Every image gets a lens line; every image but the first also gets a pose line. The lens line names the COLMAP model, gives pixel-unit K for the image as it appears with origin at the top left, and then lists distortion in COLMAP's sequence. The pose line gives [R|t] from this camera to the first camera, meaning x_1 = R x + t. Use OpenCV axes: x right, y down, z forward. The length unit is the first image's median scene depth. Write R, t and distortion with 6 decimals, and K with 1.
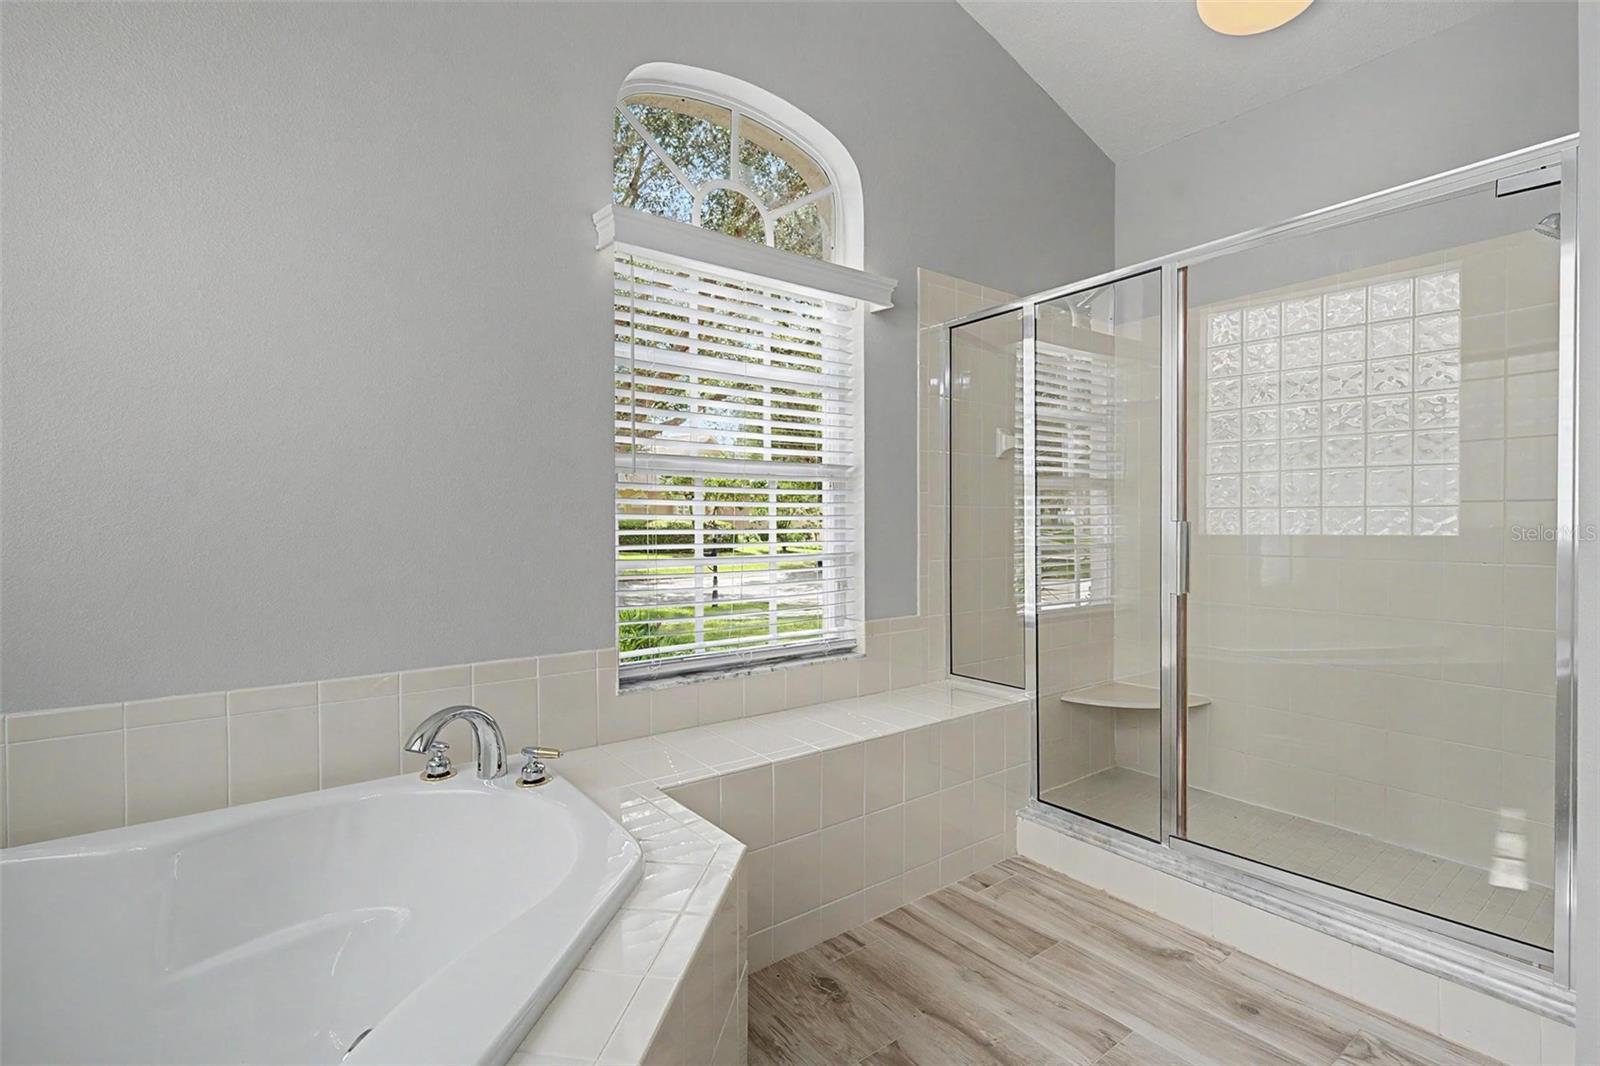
lens RADIAL K [[740.4, 0, 809.2], [0, 740.4, 533.9], [0, 0, 1]] dist [-0.000199, 0.001203]
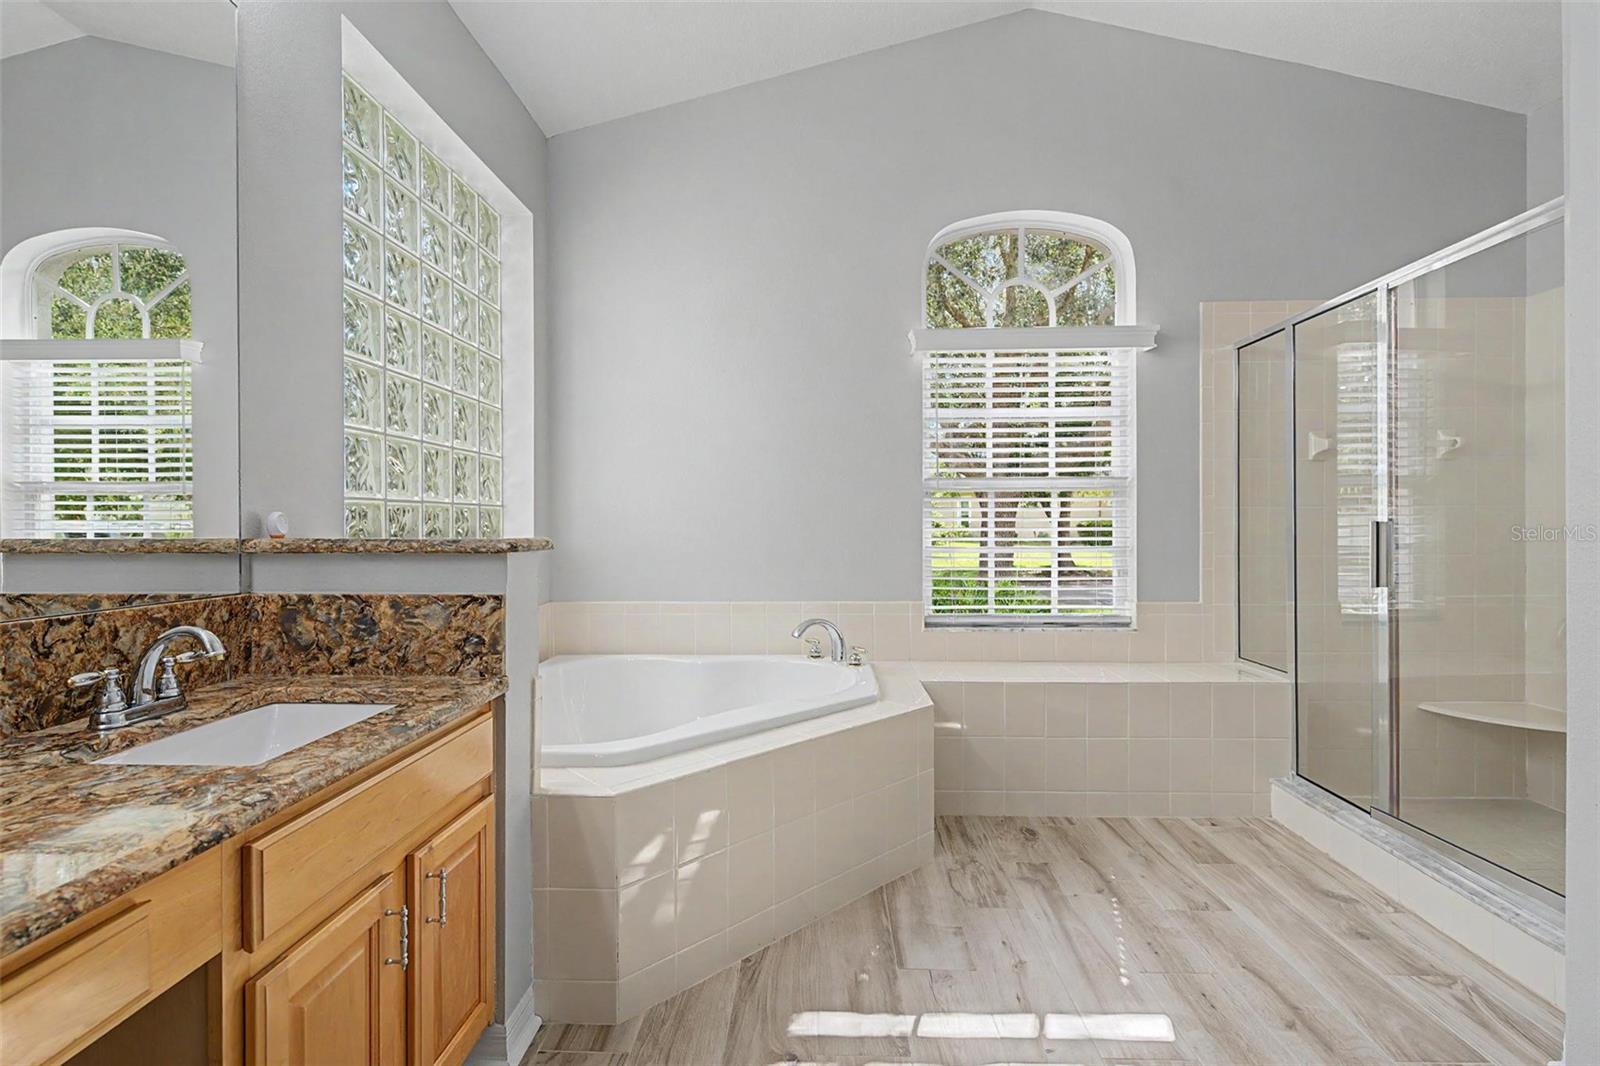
lens RADIAL K [[740.4, 0, 800.8], [0, 740.4, 529.0], [0, 0, 1]] dist [-0.000199, 0.001203]
pose [[0.776851, 0.001475, -0.629682, 0.479227], [-0.006275, 0.999966, -0.005399, 0.006001], [0.629653, 0.008145, 0.776834, -0.360776]]
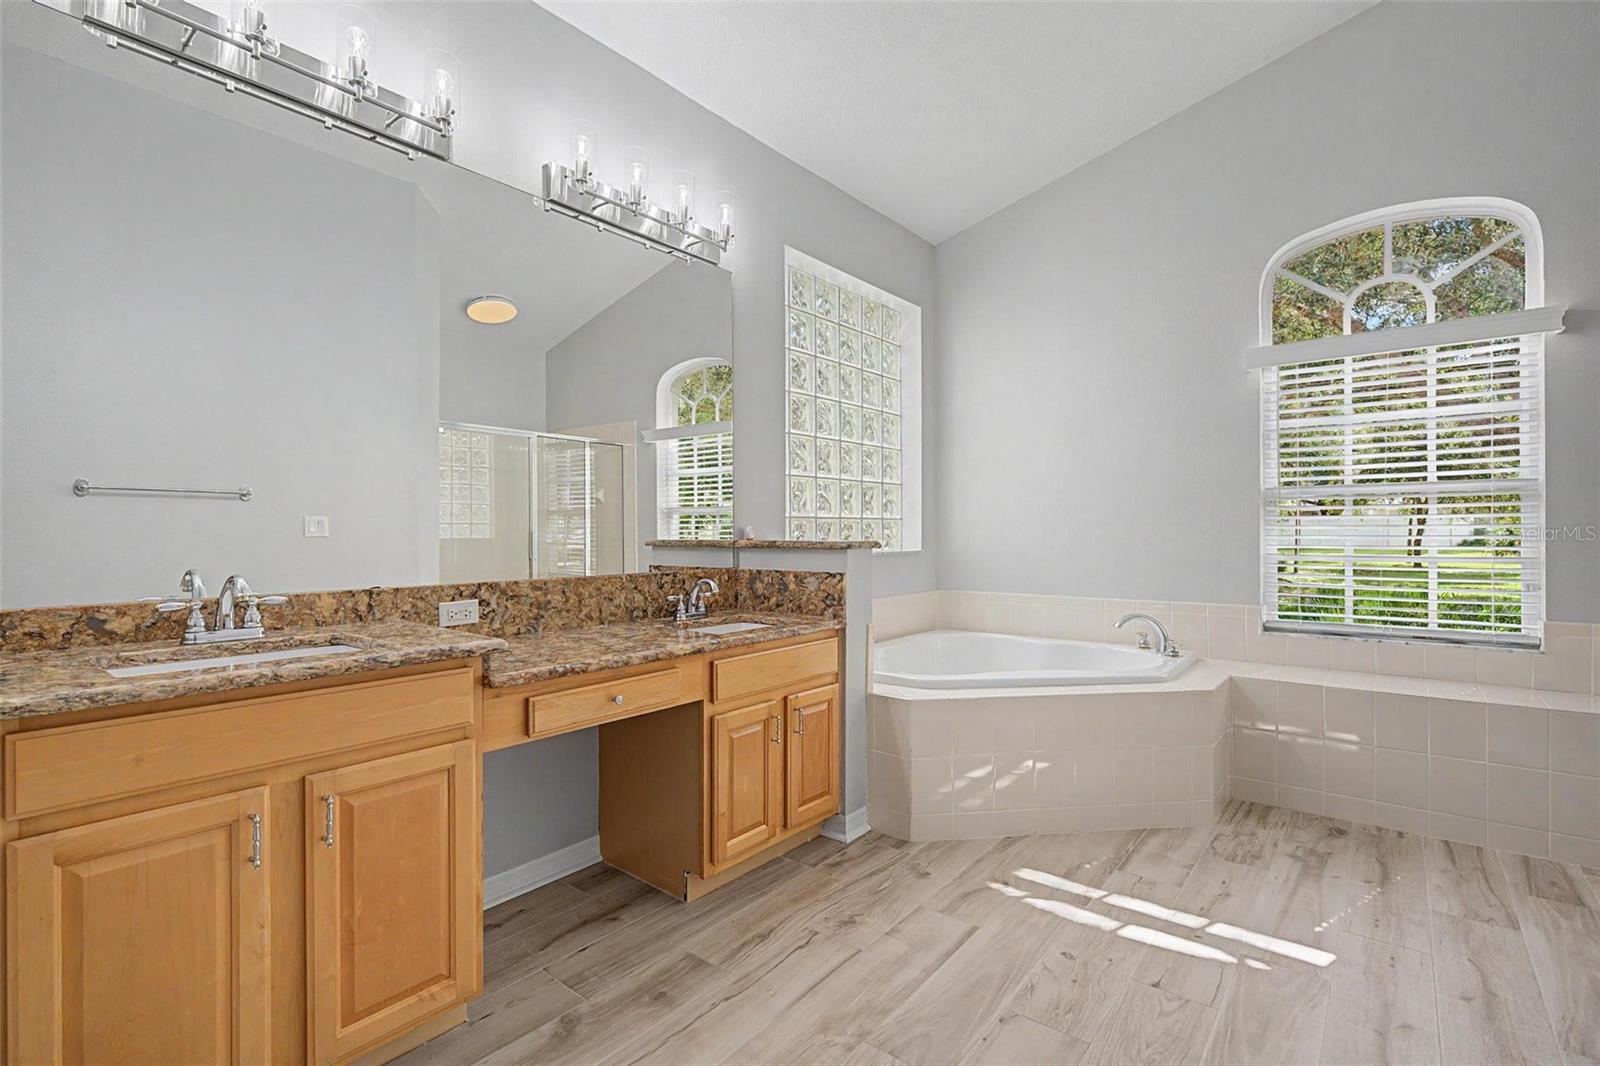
lens RADIAL K [[740.4, 0, 811.2], [0, 740.4, 538.7], [0, 0, 1]] dist [-0.000199, 0.001203]
pose [[0.258388, 0.006620, -0.966019, 0.969145], [-0.011857, 0.999923, 0.003681, 0.005531], [0.965968, 0.010503, 0.258447, -0.367938]]
